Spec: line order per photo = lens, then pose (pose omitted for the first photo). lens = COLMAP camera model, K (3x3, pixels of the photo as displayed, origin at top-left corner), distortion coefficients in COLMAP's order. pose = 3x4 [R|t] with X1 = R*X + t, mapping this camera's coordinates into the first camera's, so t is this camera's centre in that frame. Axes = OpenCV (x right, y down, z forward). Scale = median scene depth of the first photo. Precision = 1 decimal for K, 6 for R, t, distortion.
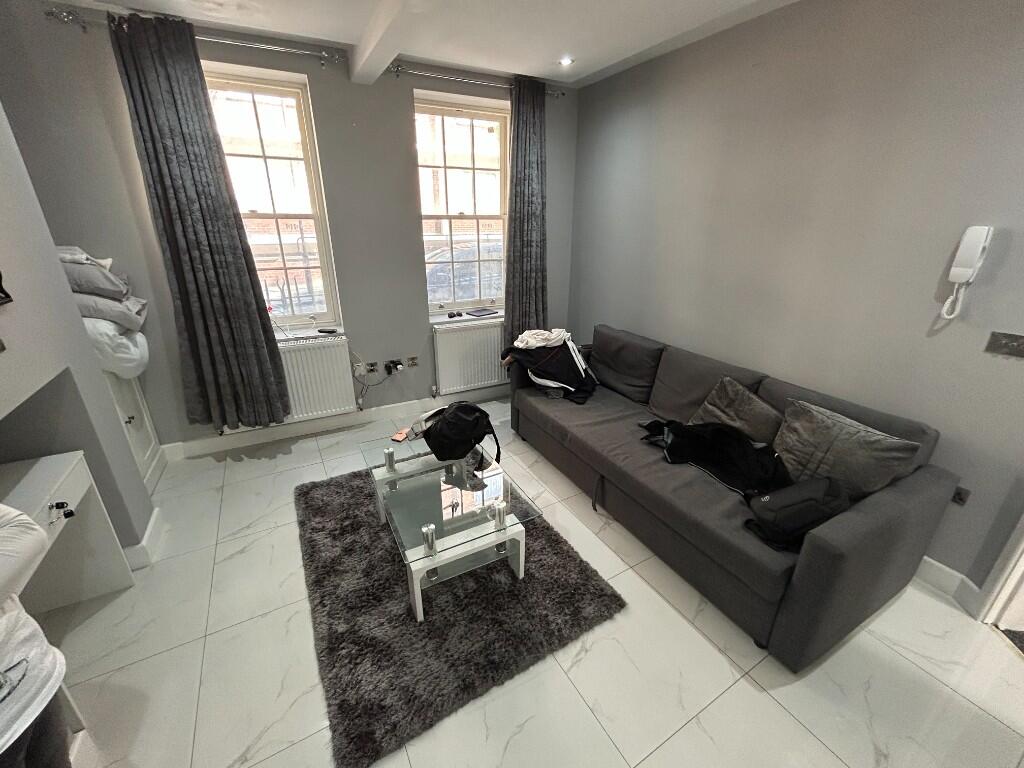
lens RADIAL K [[415.1, 0, 512.0], [0, 415.1, 384.0], [0, 0, 1]] dist [-0.000799, 0.000176]
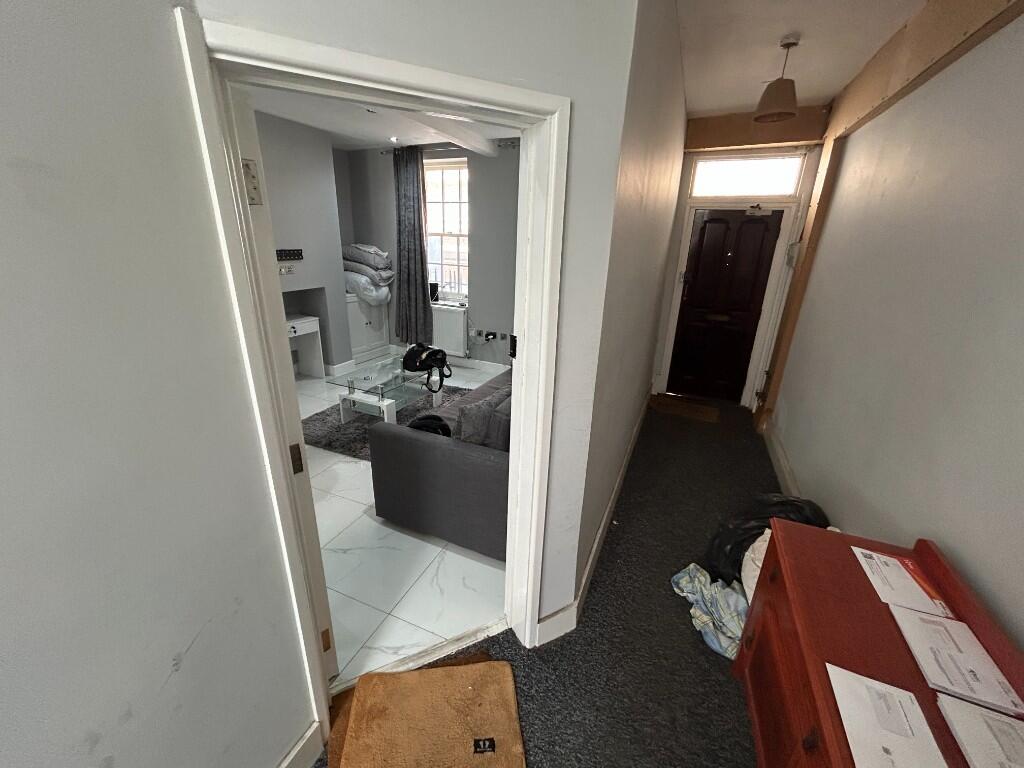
lens RADIAL K [[415.1, 0, 512.0], [0, 415.1, 384.0], [0, 0, 1]] dist [-0.000799, 0.000176]
pose [[0.613923, 0.274727, -0.740016, 1.283594], [-0.317996, 0.944121, 0.086687, -0.046264], [0.722479, 0.182103, 0.666980, 0.140194]]
